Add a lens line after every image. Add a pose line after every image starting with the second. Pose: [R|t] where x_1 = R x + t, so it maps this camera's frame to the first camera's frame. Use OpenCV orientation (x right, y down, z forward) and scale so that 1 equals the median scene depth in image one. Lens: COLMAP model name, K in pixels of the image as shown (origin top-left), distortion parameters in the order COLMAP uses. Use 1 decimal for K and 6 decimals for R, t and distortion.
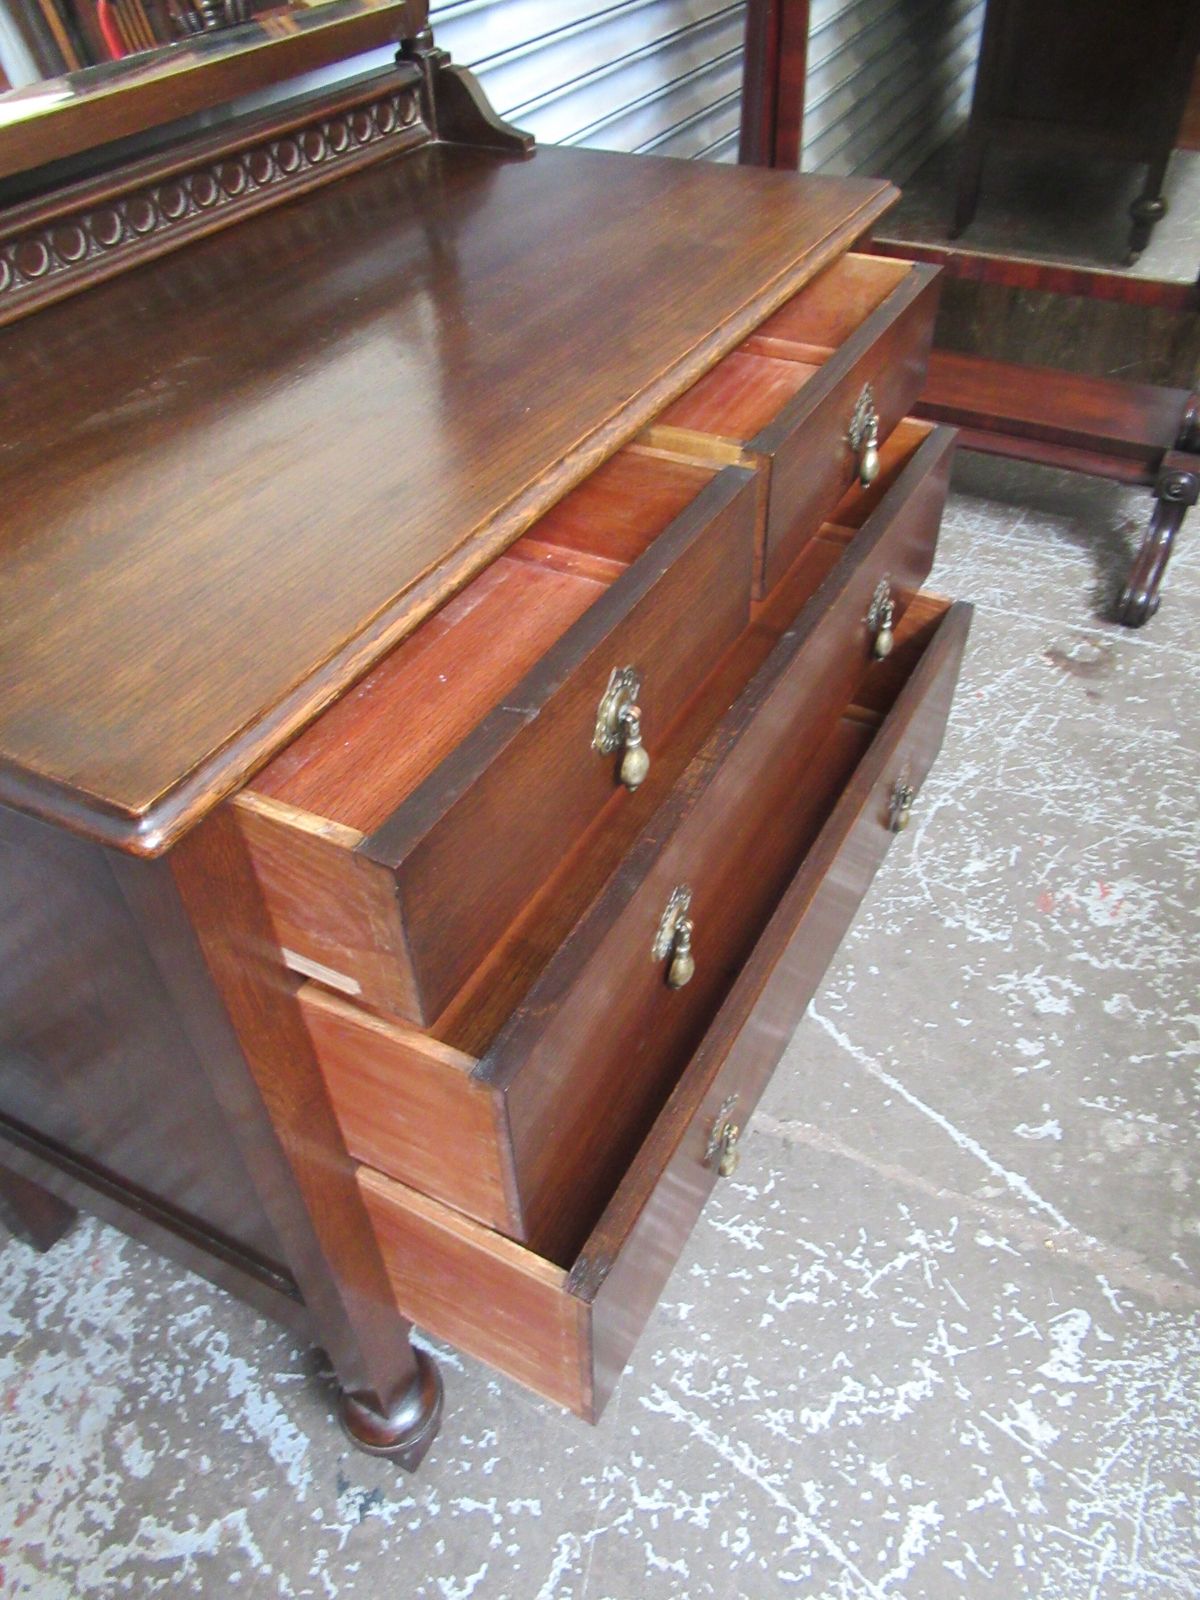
lens RADIAL K [[1204.9, 0, 601.1], [0, 1204.9, 780.8], [0, 0, 1]] dist [-0.013705, 0.011196]
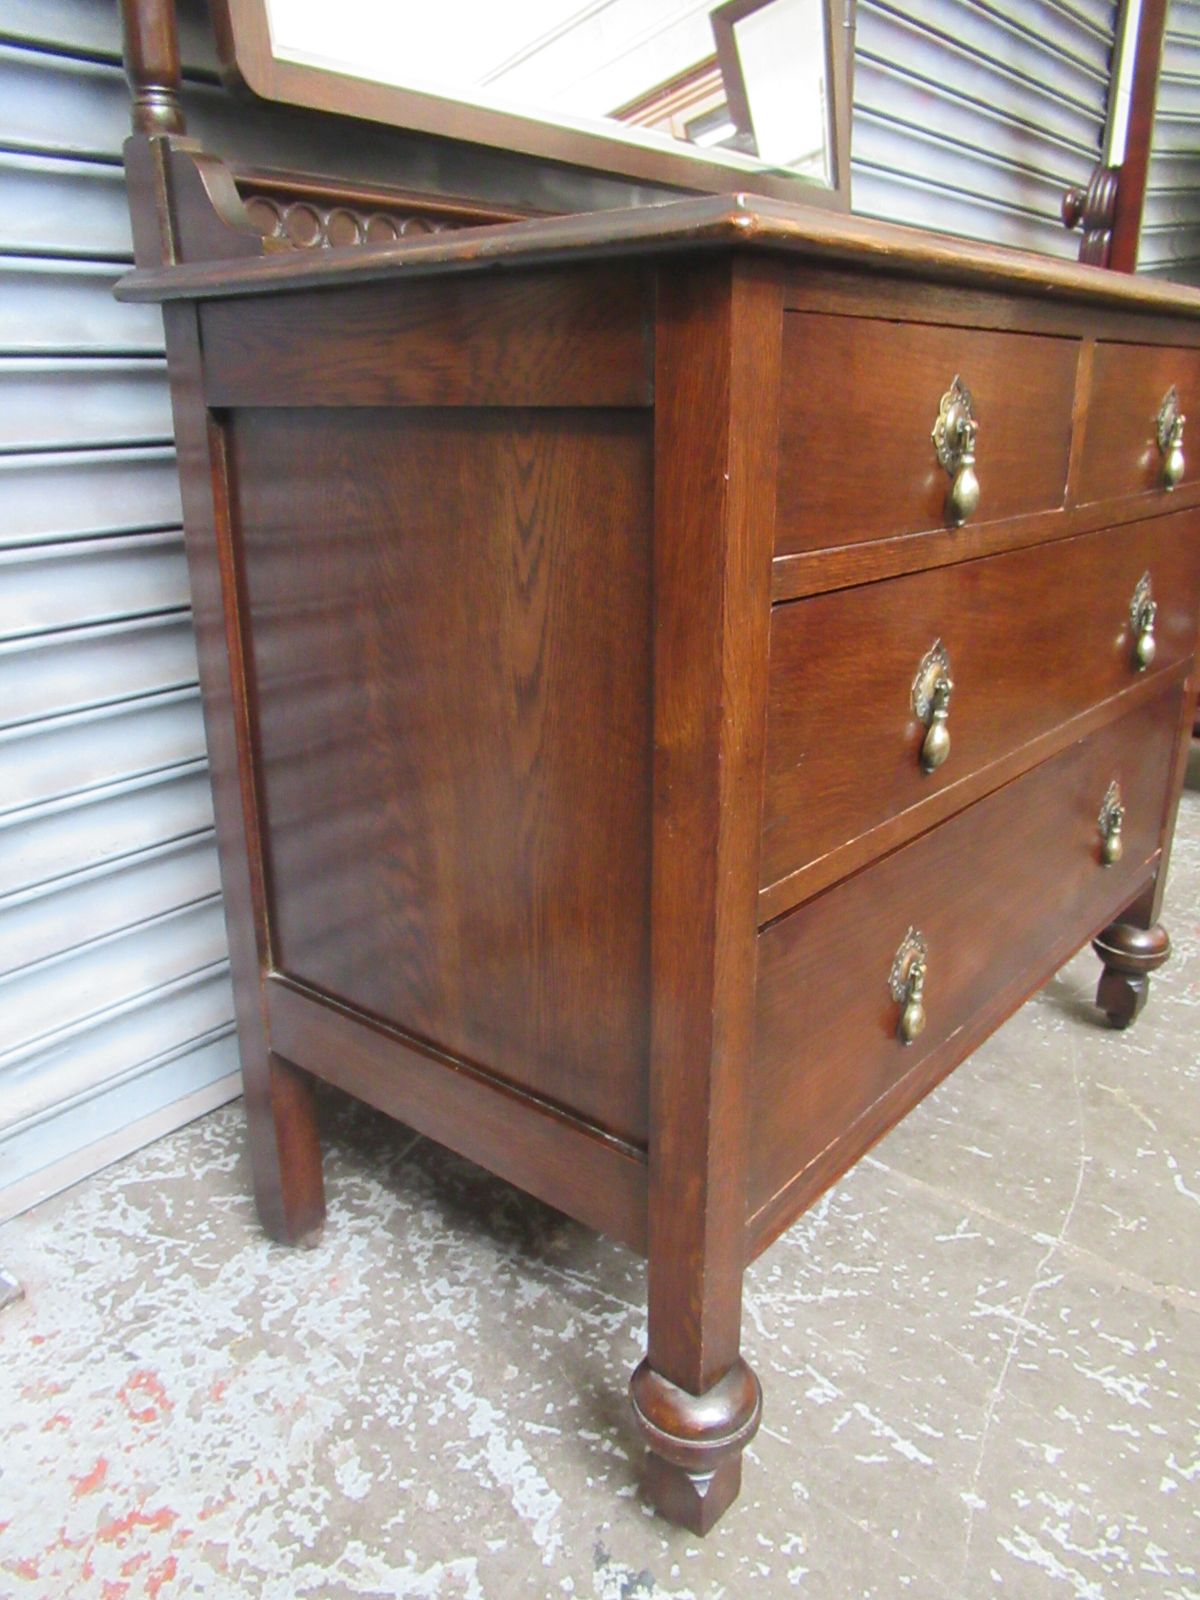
lens RADIAL K [[1204.9, 0, 587.2], [0, 1204.9, 769.7], [0, 0, 1]] dist [-0.013705, 0.011196]
pose [[0.976377, 0.094354, -0.194383, -0.109153], [-0.164128, 0.908969, -0.383193, 0.378426], [0.140532, 0.406045, 0.902983, 0.089523]]
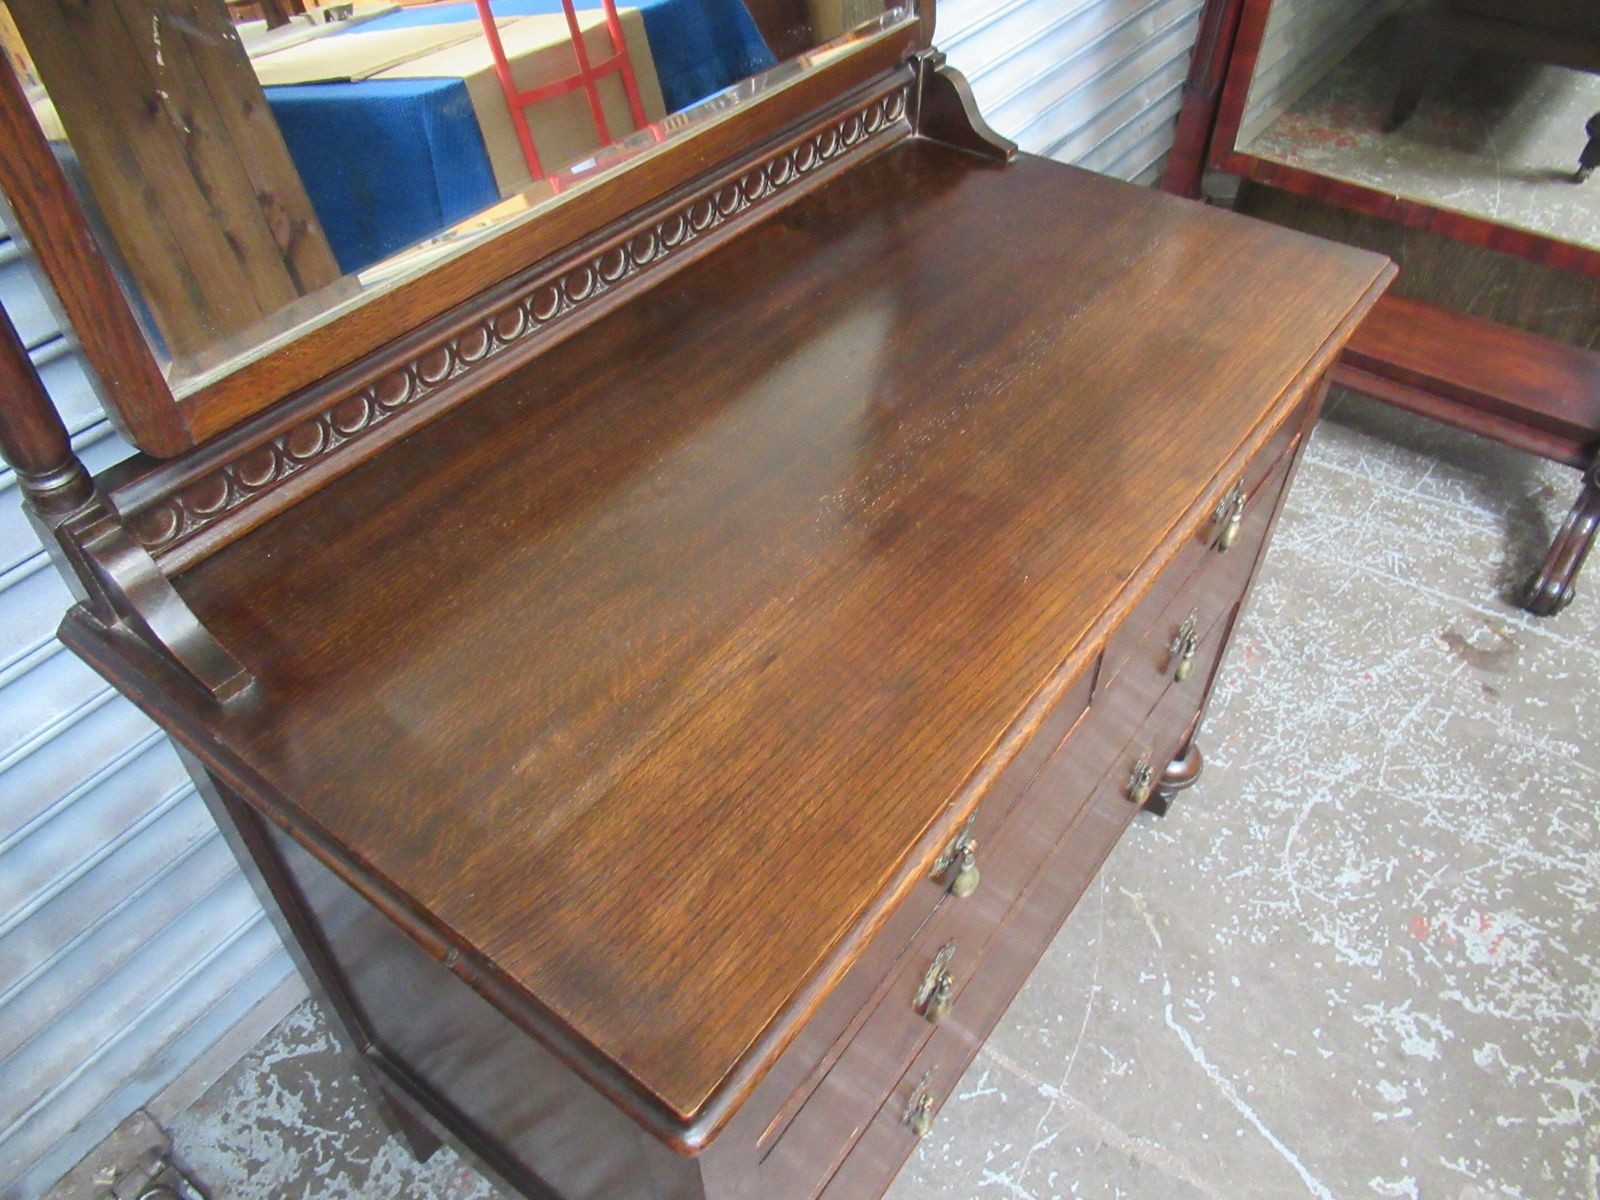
lens RADIAL K [[1204.9, 0, 776.7], [0, 1204.9, 602.2], [0, 0, 1]] dist [-0.013705, 0.011196]
pose [[0.987902, 0.122901, -0.094576, -0.112882], [-0.118463, 0.991637, 0.051213, -0.194841], [0.100079, -0.039389, 0.994200, -0.011170]]
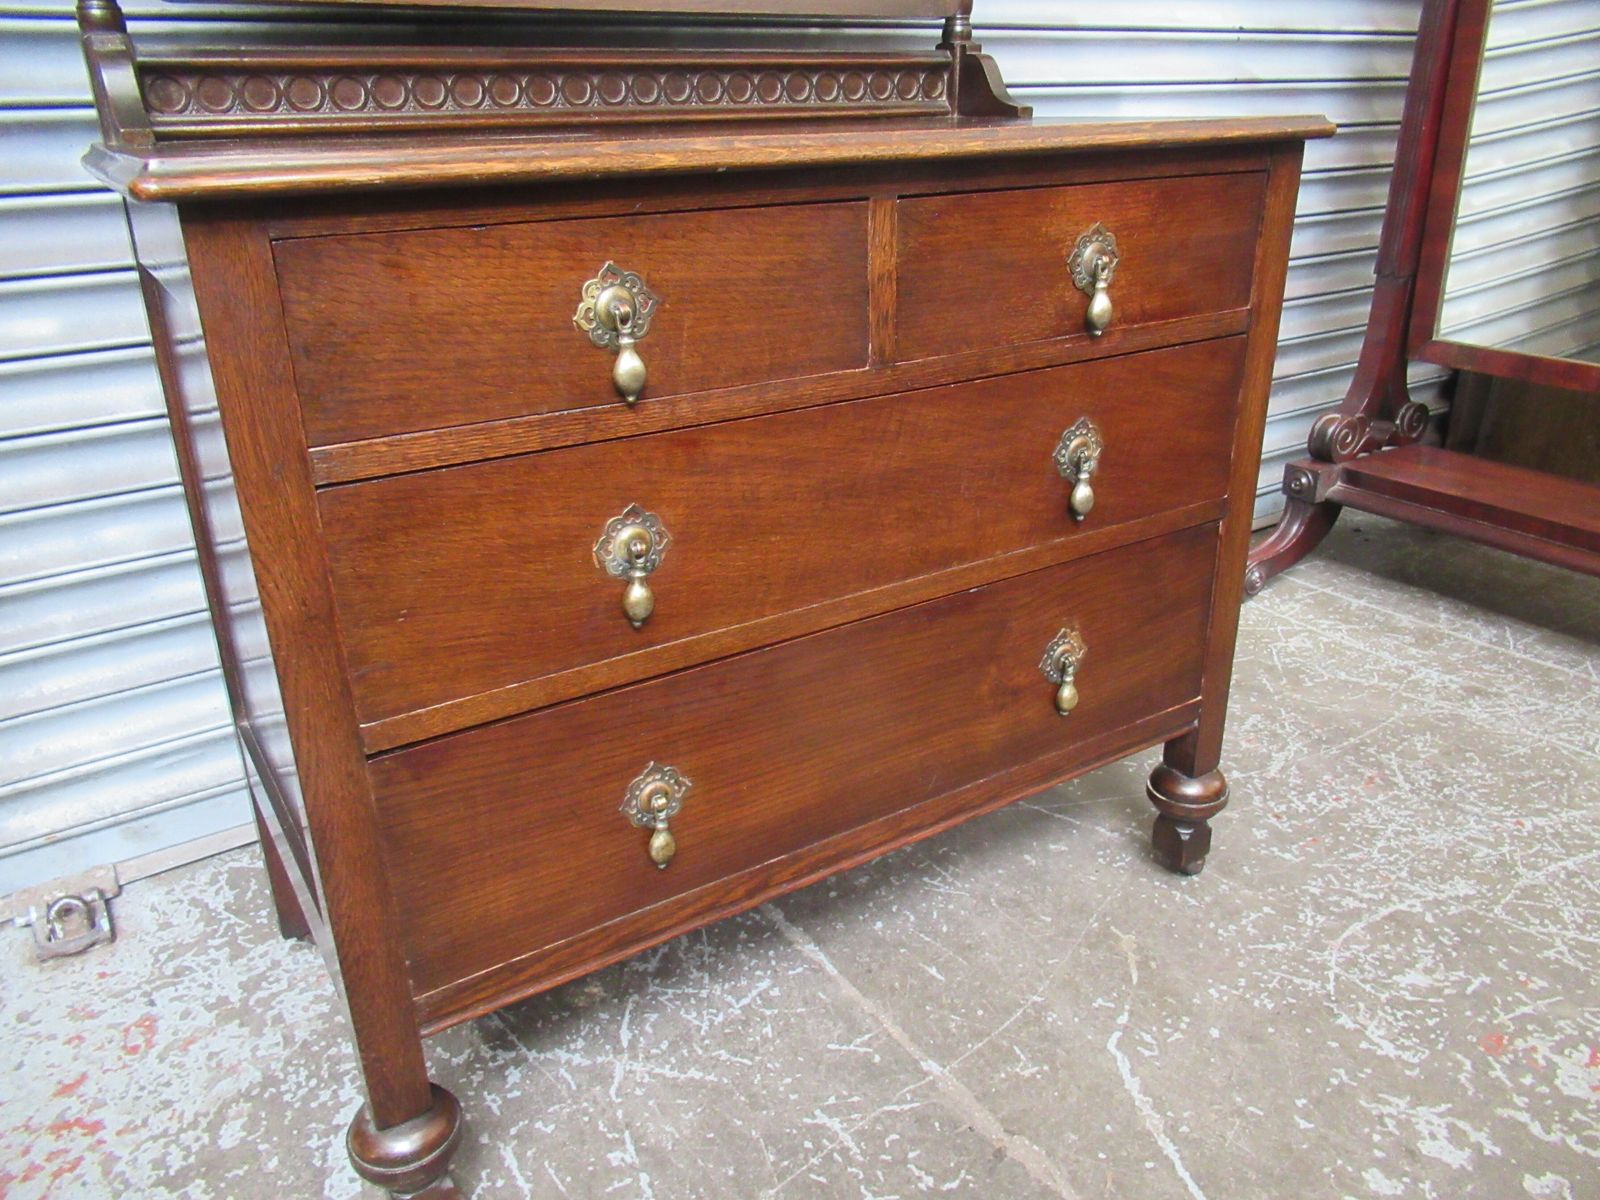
lens RADIAL K [[1204.9, 0, 784.1], [0, 1204.9, 579.3], [0, 0, 1]] dist [-0.013705, 0.011196]
pose [[0.867606, 0.196301, -0.456866, 0.350630], [-0.332377, 0.912308, -0.239207, 0.207795], [0.369846, 0.359389, 0.856769, 0.129494]]
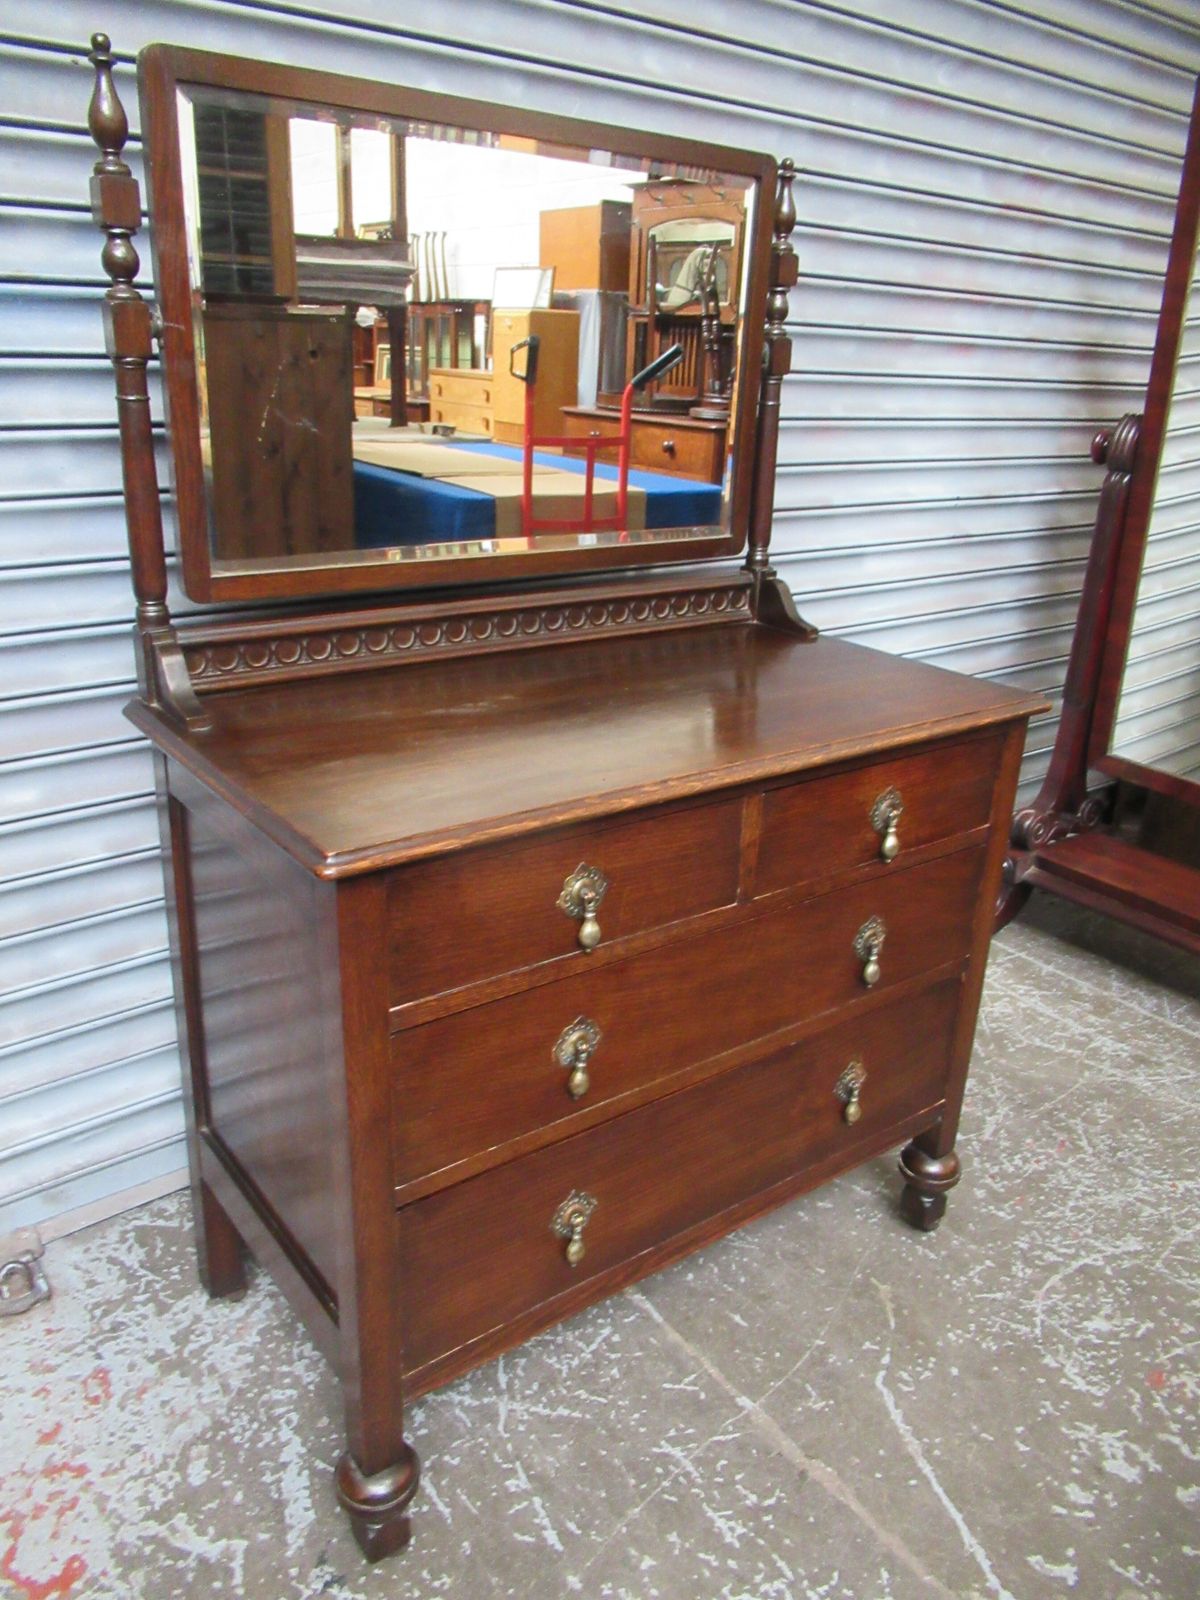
lens RADIAL K [[1204.9, 0, 593.3], [0, 1204.9, 769.9], [0, 0, 1]] dist [-0.013705, 0.011196]
pose [[0.903611, 0.203965, -0.376676, 0.283783], [-0.331602, 0.889736, -0.313704, 0.153399], [0.271157, 0.408373, 0.871611, -0.257276]]
